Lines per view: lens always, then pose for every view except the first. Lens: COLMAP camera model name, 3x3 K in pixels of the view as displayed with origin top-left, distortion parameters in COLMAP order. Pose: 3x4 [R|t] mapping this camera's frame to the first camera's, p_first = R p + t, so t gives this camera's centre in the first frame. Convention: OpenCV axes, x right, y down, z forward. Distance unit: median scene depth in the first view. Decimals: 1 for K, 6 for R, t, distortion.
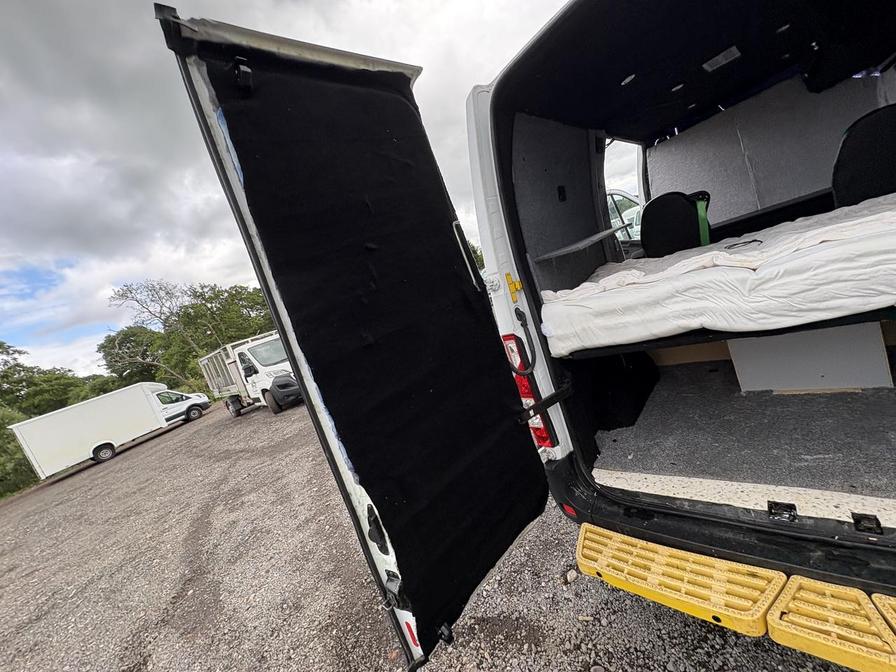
lens RADIAL K [[358.7, 0, 446.4], [0, 358.7, 343.1], [0, 0, 1]] dist [-0.003410, 0.000623]
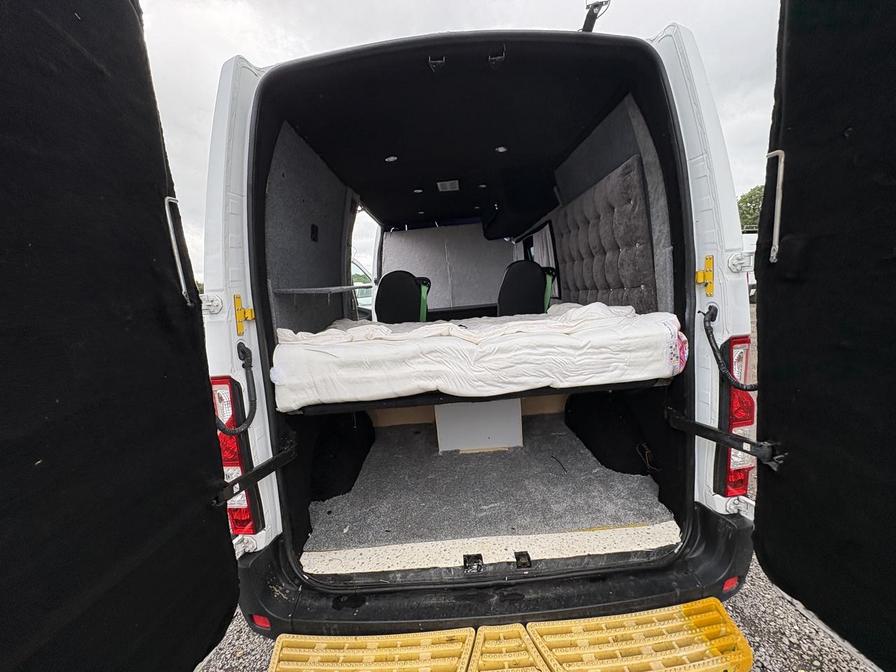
lens RADIAL K [[356.8, 0, 448.2], [0, 356.8, 335.3], [0, 0, 1]] dist [0.000171, -0.000036]
pose [[0.707514, 0.198819, 0.678156, -0.007577], [-0.070861, 0.974732, -0.211840, 0.015485], [-0.703138, 0.101825, 0.703725, 0.161980]]
